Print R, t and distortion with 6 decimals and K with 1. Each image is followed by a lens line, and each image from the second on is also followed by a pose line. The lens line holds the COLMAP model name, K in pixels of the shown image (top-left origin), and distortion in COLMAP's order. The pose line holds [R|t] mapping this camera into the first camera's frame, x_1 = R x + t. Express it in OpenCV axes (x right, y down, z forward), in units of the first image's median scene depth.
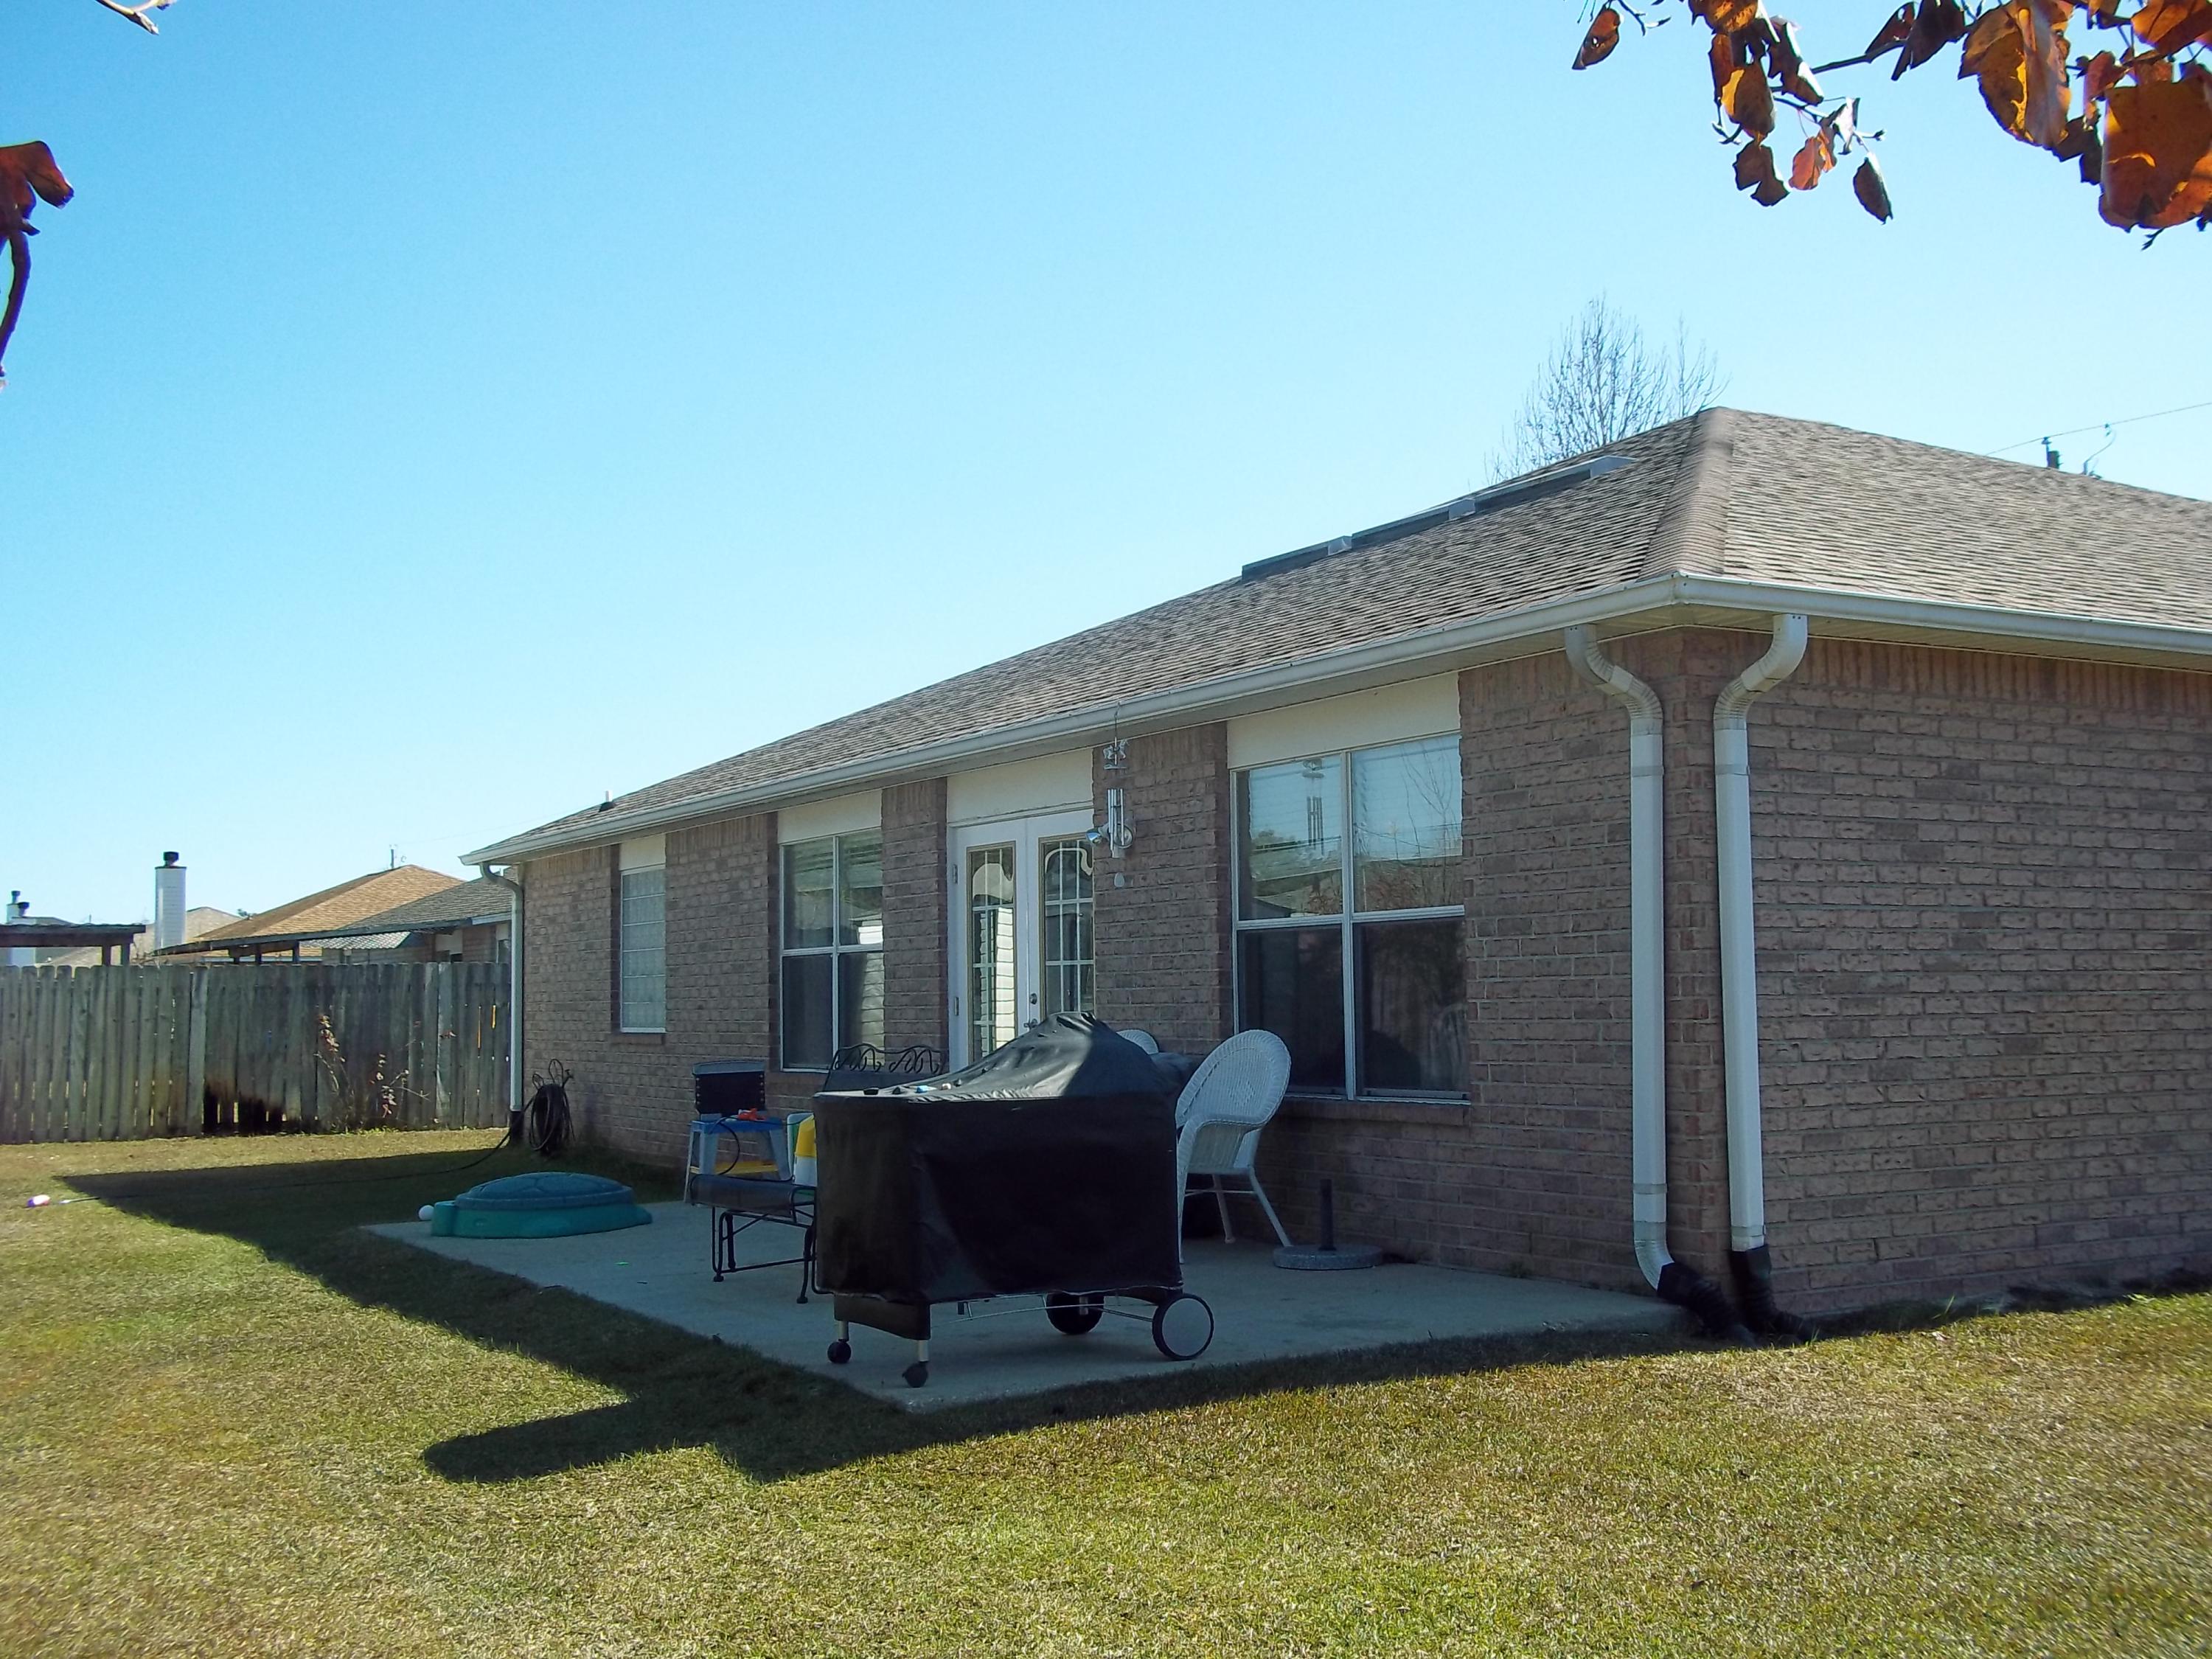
lens RADIAL K [[2377.0, 0, 1106.0], [0, 2377.0, 829.5], [0, 0, 1]] dist [0.007223, 0.018923]
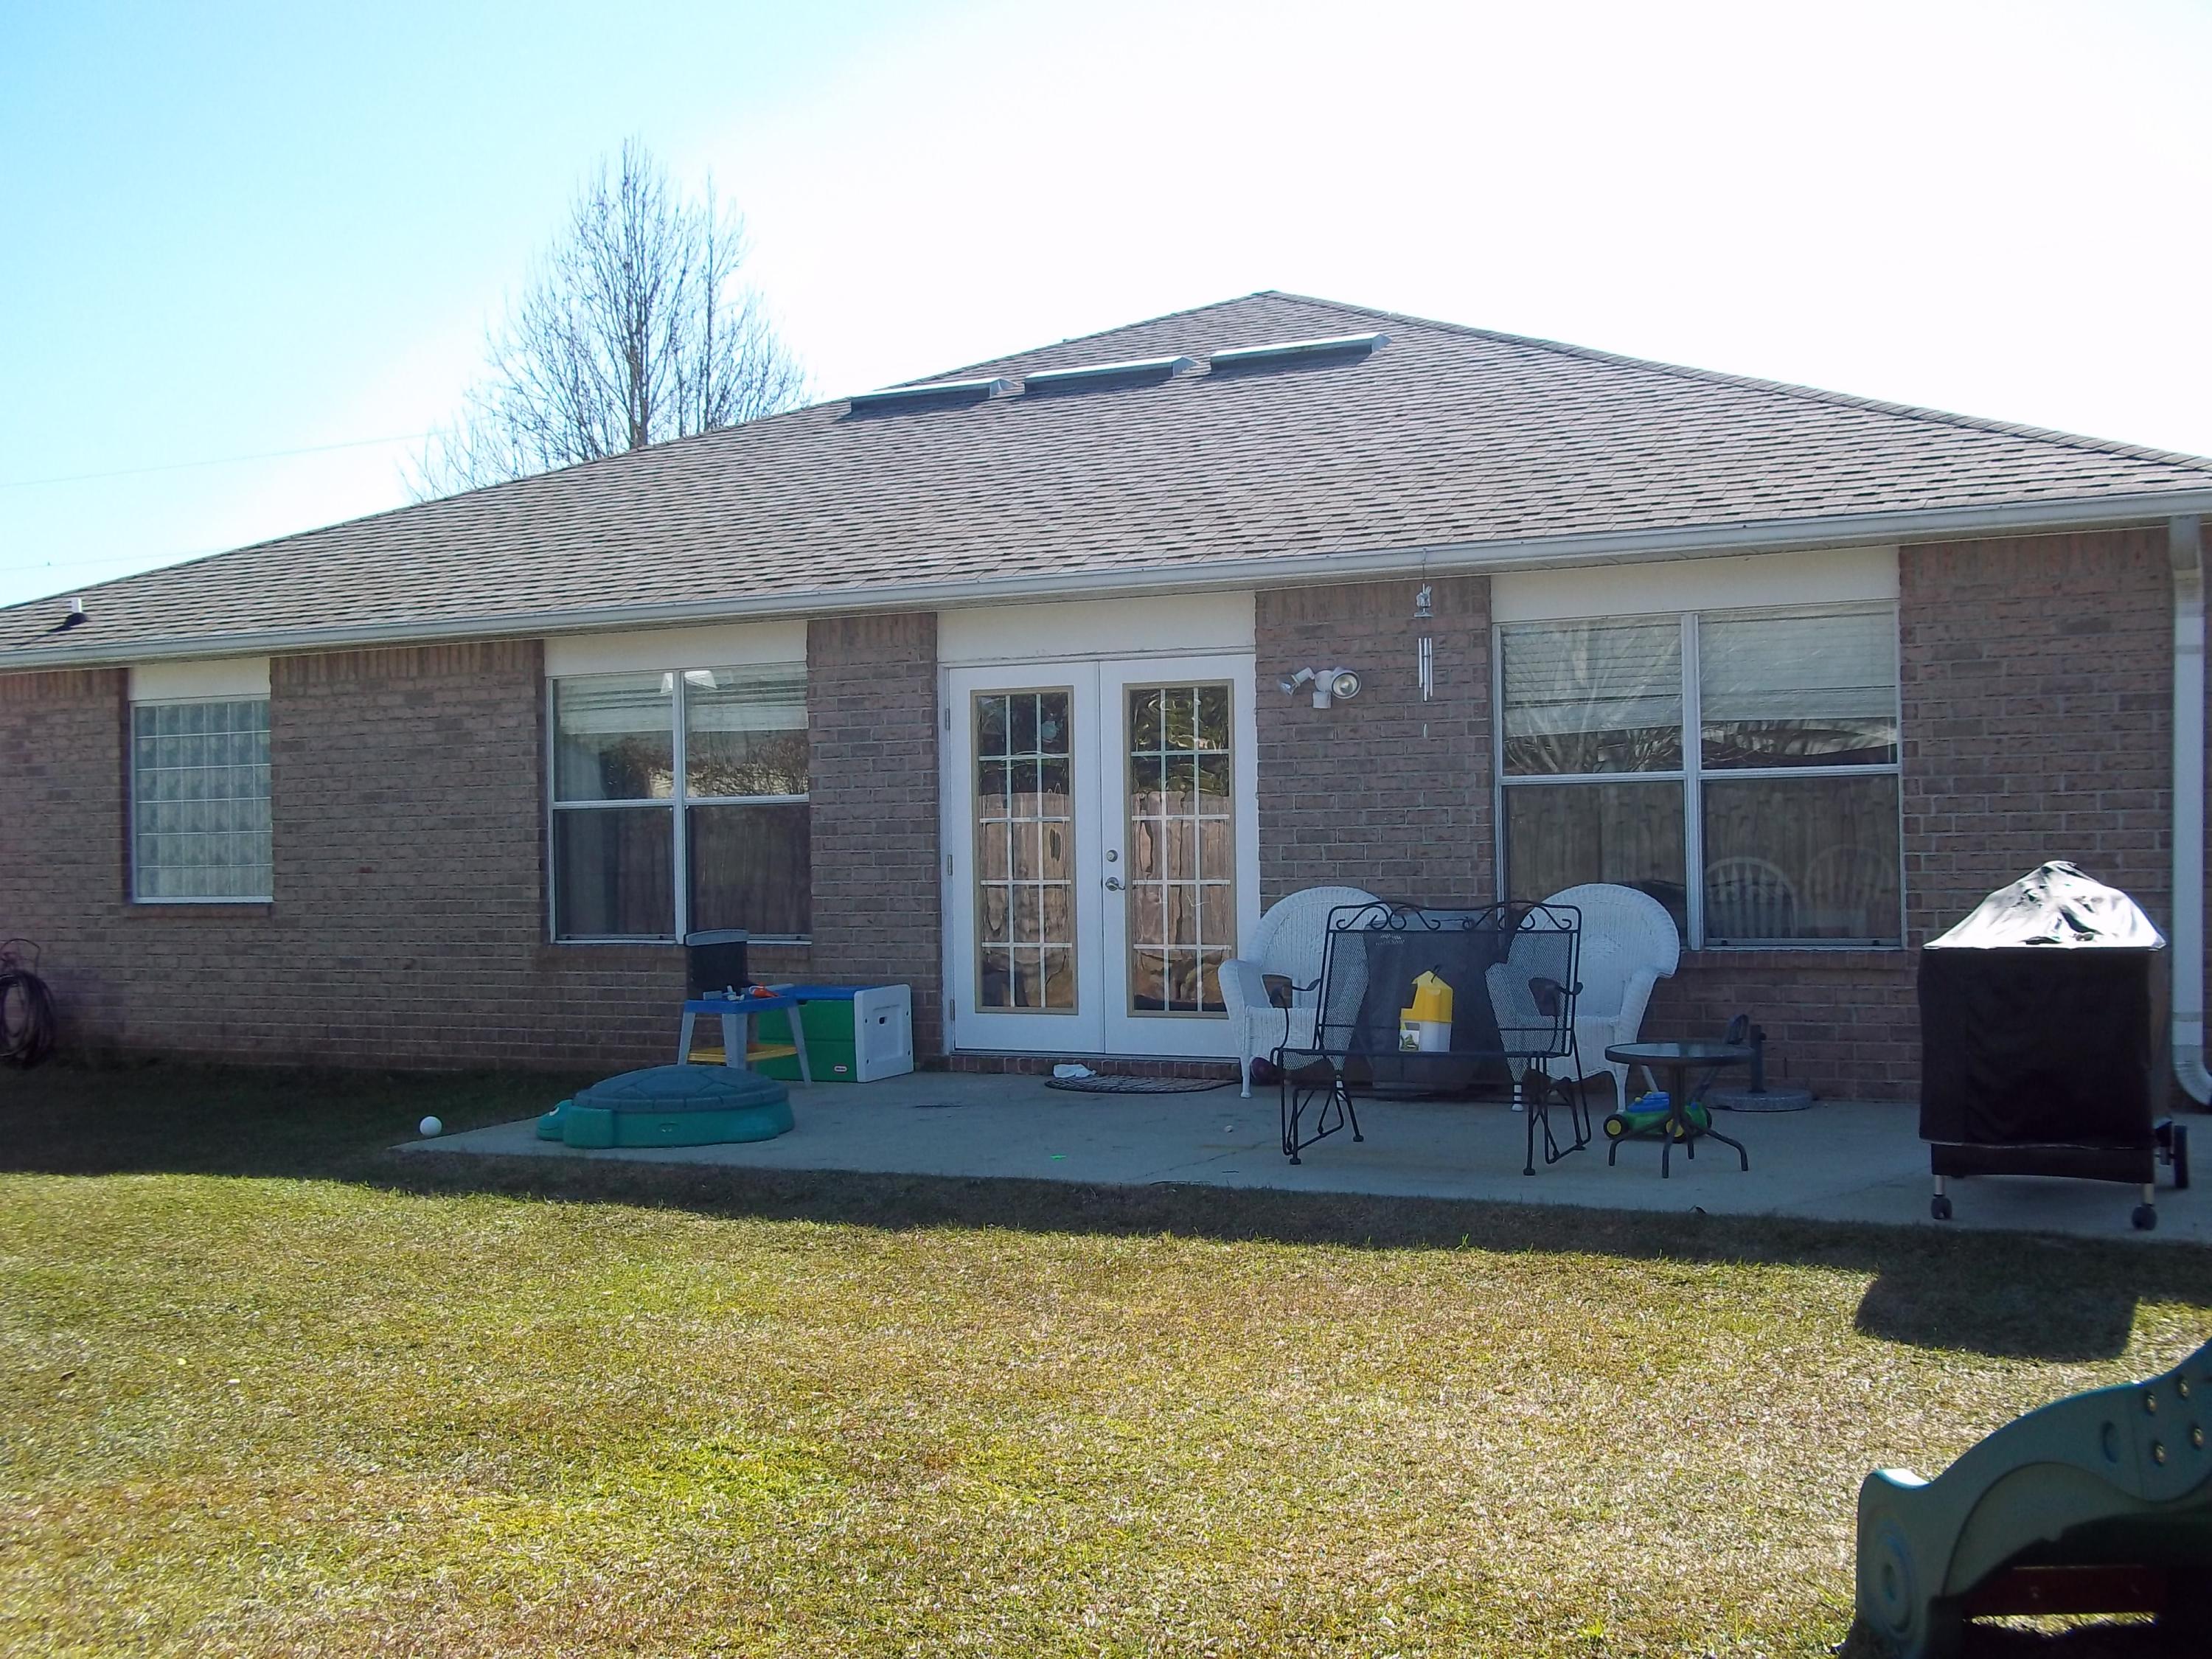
lens RADIAL K [[2377.0, 0, 1106.0], [0, 2377.0, 829.5], [0, 0, 1]] dist [0.007223, 0.018923]
pose [[0.829510, 0.029649, 0.557705, -0.747584], [-0.048392, 0.998650, 0.018885, 0.058520], [-0.556392, -0.042653, 0.829825, 0.309666]]
